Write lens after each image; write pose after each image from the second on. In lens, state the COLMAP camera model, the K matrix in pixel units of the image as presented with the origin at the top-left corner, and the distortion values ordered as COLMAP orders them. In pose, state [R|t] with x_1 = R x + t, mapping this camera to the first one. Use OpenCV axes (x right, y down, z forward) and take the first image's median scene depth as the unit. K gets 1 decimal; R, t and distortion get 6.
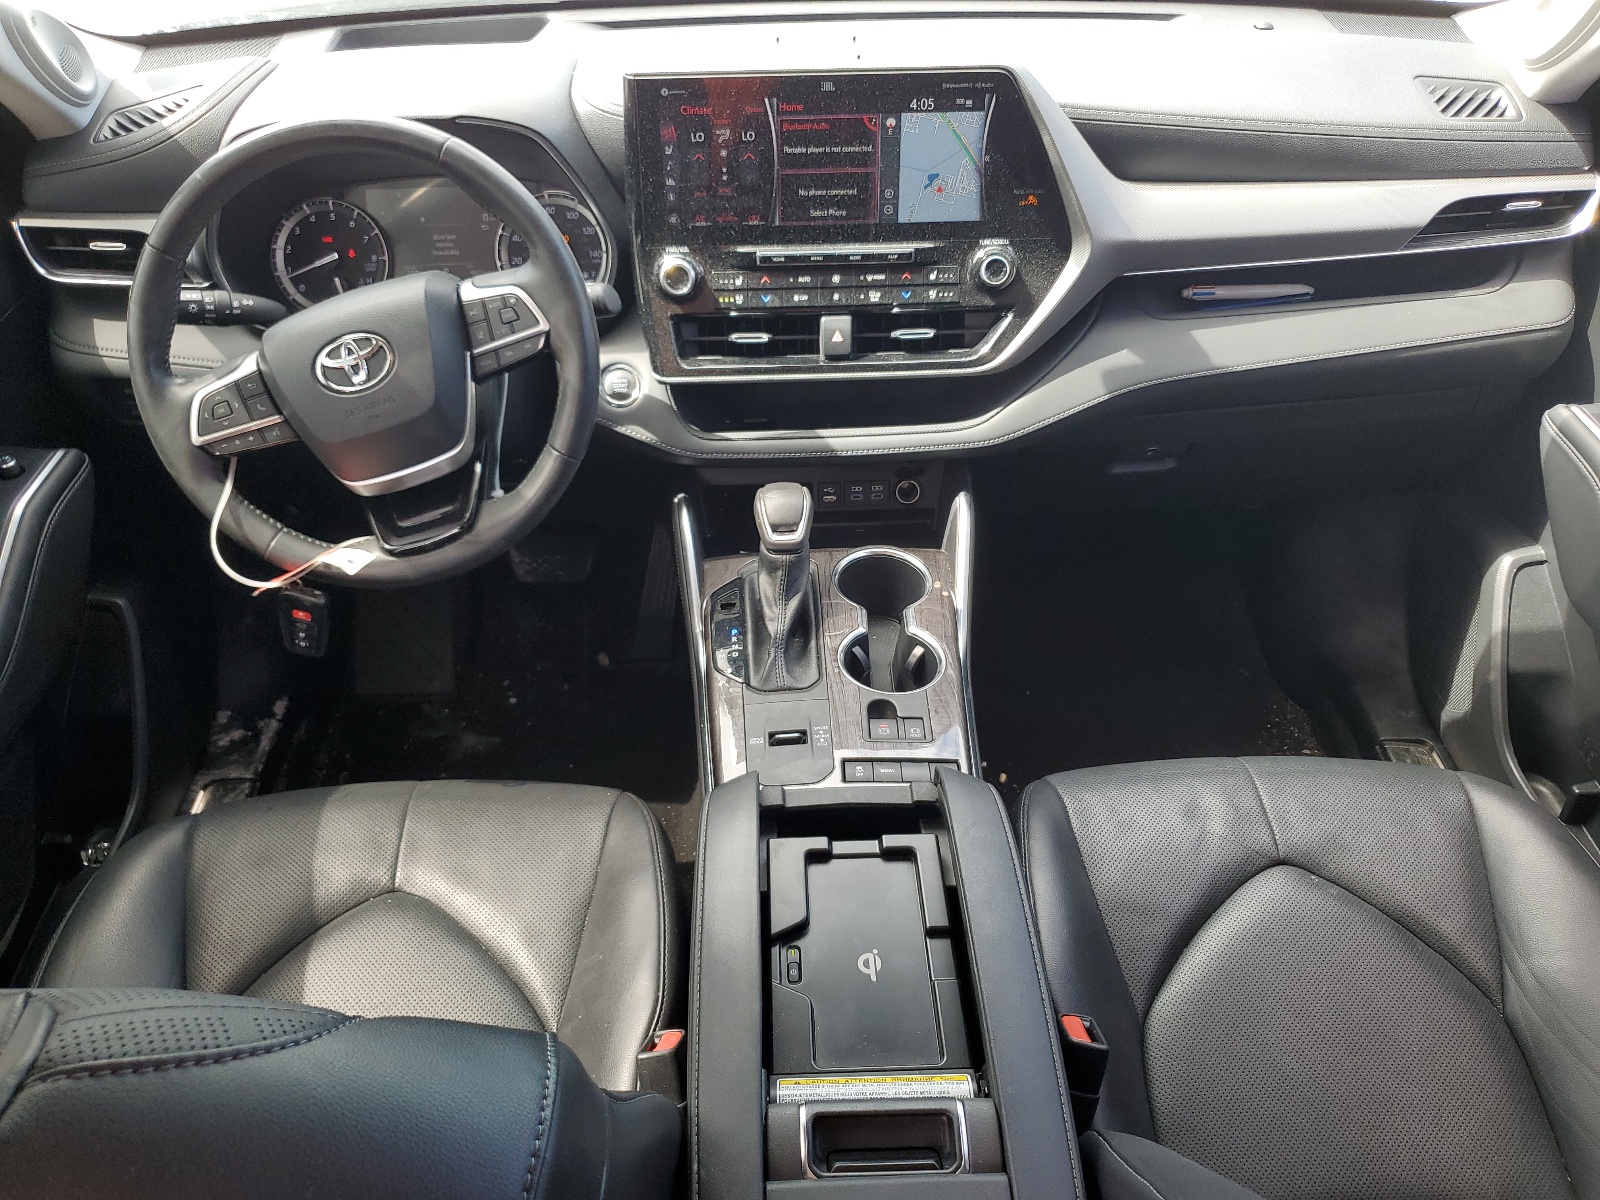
lens RADIAL K [[1201.7, 0, 800.3], [0, 1201.7, 602.8], [0, 0, 1]] dist [-0.006407, -0.002490]
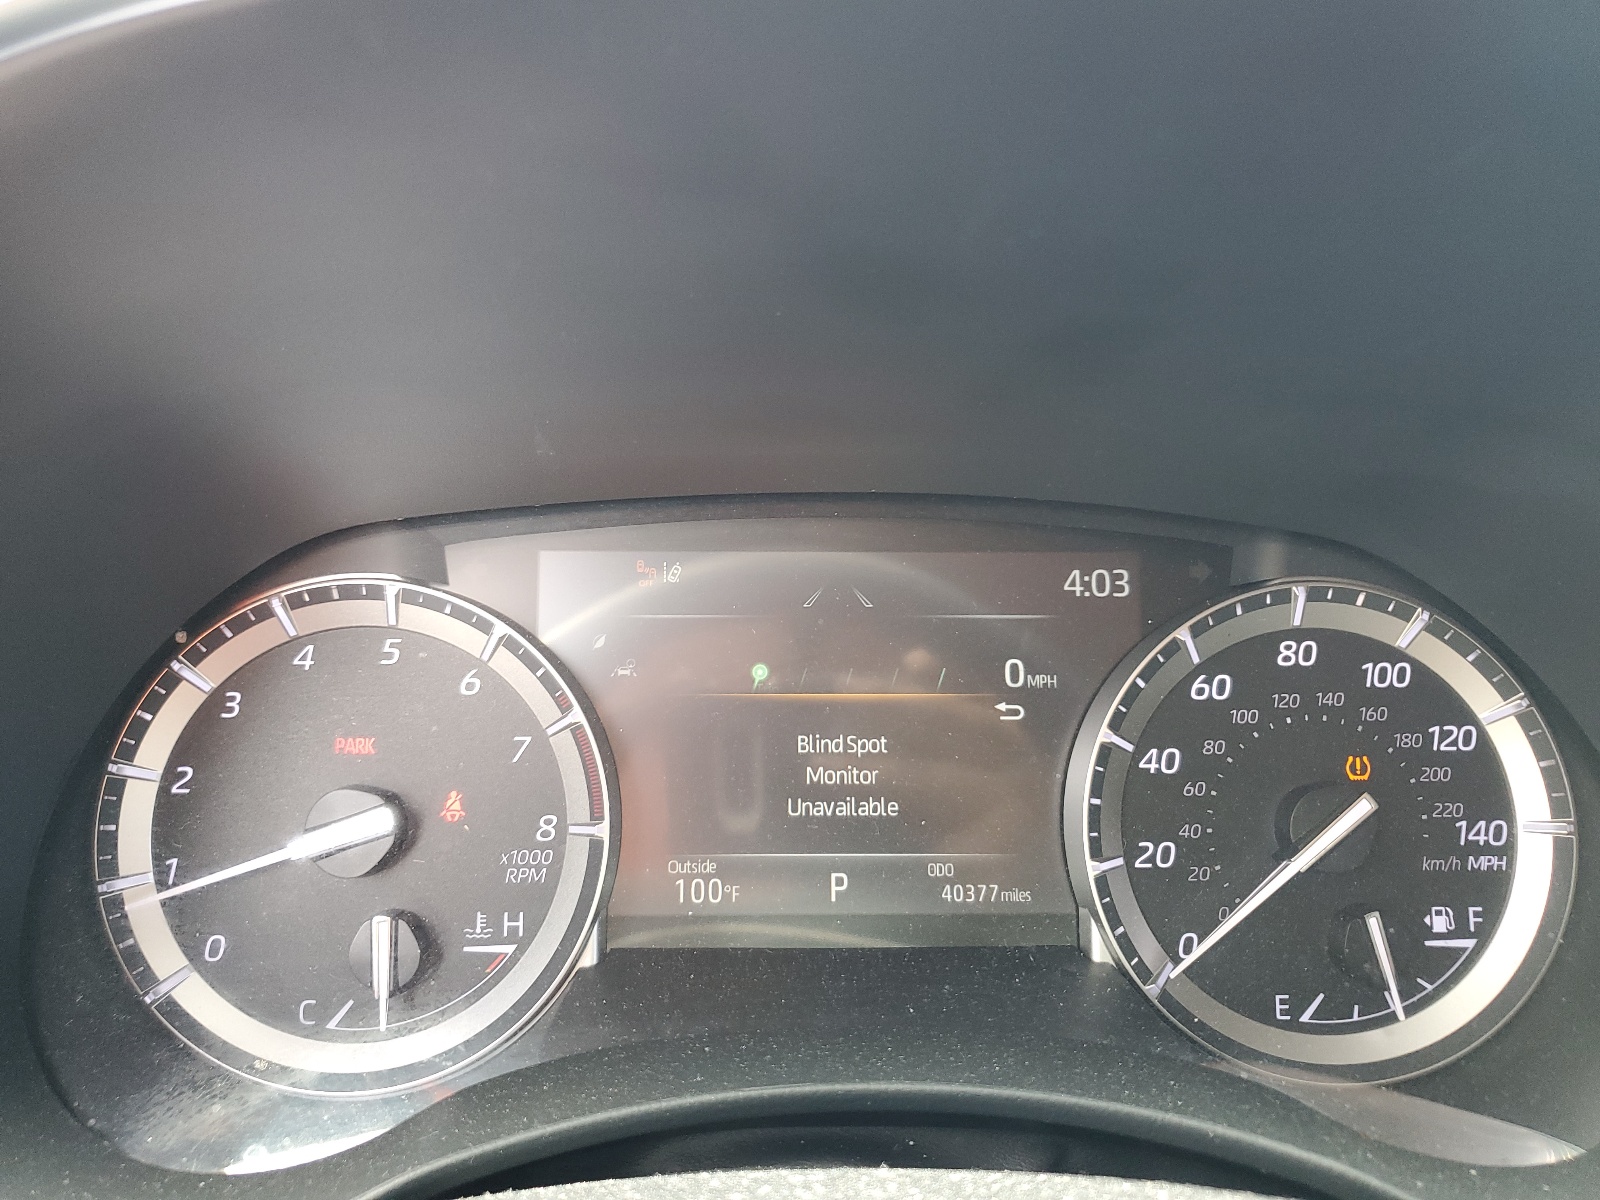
lens RADIAL K [[1201.7, 0, 801.1], [0, 1201.7, 597.4], [0, 0, 1]] dist [-0.006407, -0.002490]
pose [[0.999594, 0.028486, -0.000108, -0.307825], [-0.027062, 0.948410, -0.315890, -0.258097], [-0.008897, 0.315765, 0.948796, 0.767240]]
